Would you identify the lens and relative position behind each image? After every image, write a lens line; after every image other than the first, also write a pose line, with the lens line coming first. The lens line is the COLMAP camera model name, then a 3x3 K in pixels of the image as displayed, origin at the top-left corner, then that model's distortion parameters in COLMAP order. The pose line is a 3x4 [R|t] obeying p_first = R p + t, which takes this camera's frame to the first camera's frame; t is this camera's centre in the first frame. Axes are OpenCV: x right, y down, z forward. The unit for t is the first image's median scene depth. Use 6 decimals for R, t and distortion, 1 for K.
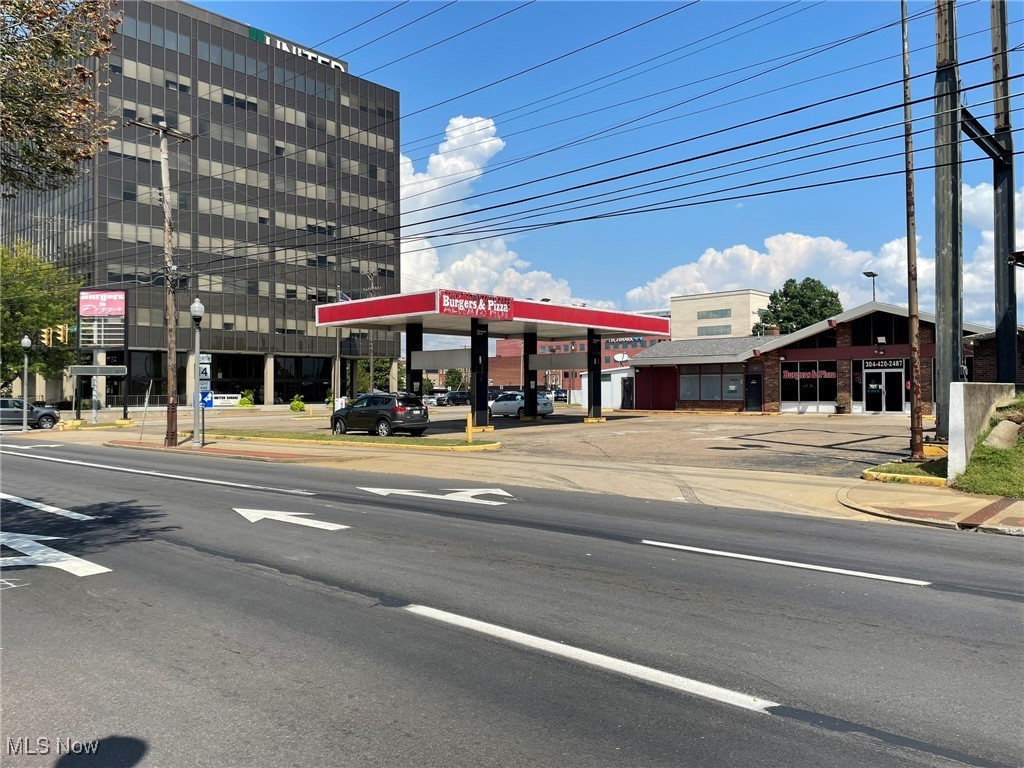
lens RADIAL K [[773.2, 0, 516.7], [0, 773.2, 375.5], [0, 0, 1]] dist [0.096087, -0.132162]
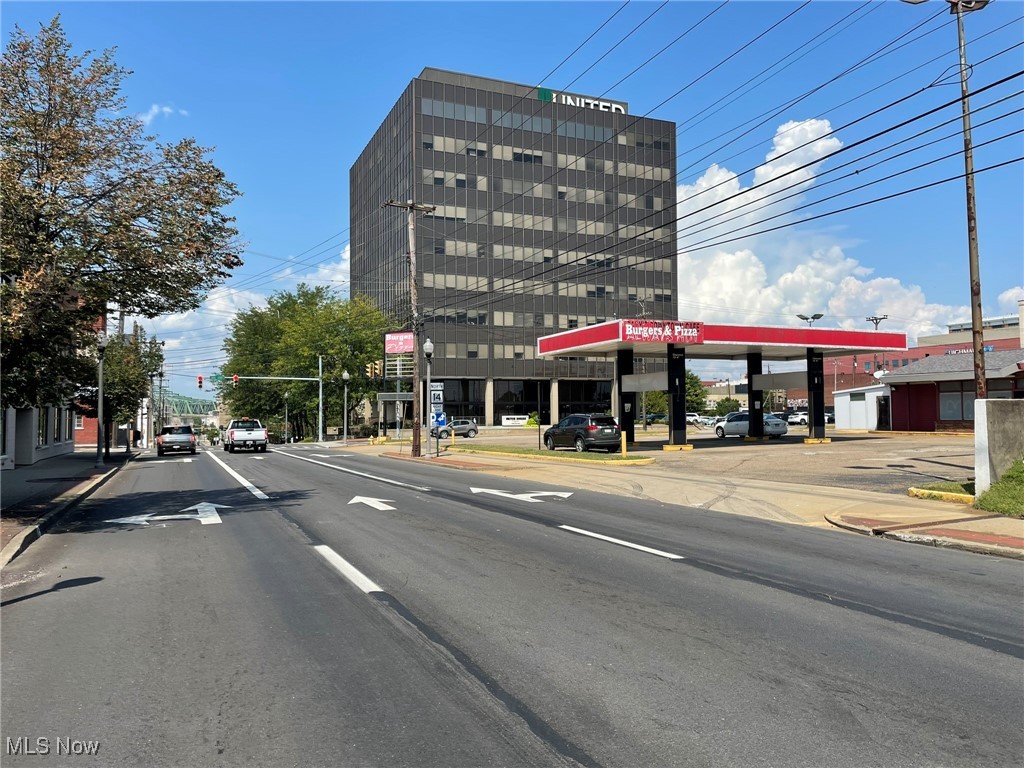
lens RADIAL K [[773.2, 0, 516.7], [0, 773.2, 375.5], [0, 0, 1]] dist [0.096087, -0.132162]
pose [[0.915449, -0.025487, -0.401627, 0.077873], [0.014409, 0.999428, -0.030580, 0.000171], [0.402177, 0.022207, 0.915293, -0.027053]]
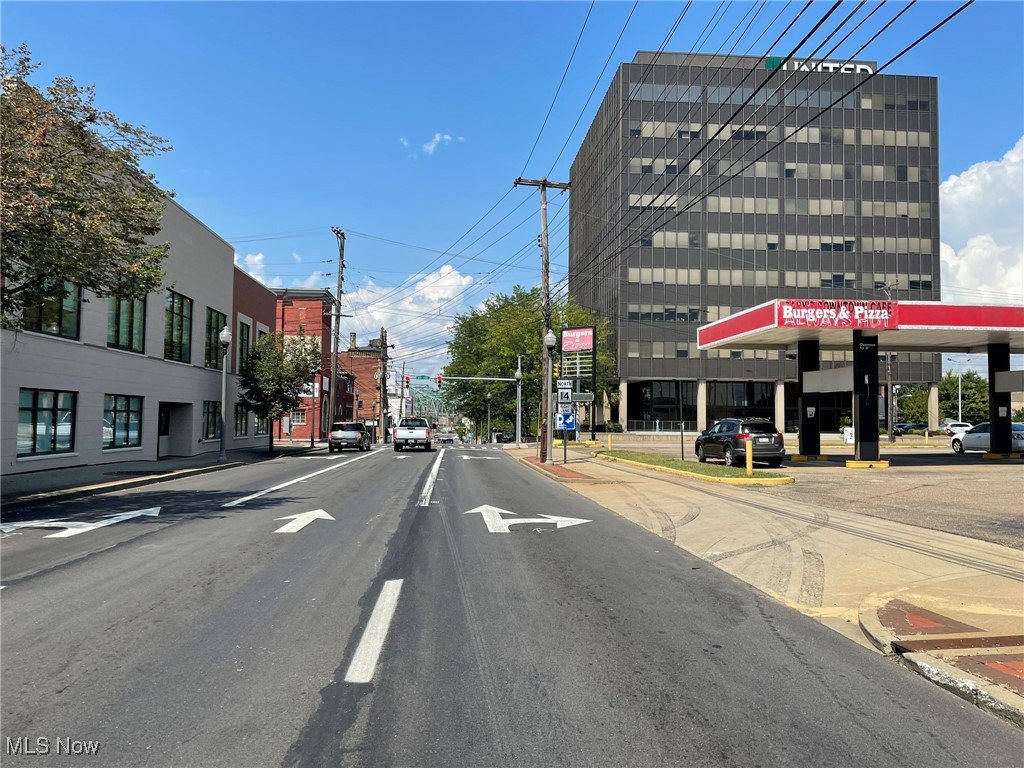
lens RADIAL K [[773.2, 0, 516.7], [0, 773.2, 375.5], [0, 0, 1]] dist [0.096087, -0.132162]
pose [[0.737689, -0.026842, -0.674607, 0.105017], [0.001426, 0.999269, -0.038200, 0.002949], [0.675139, 0.027218, 0.737188, 0.057938]]
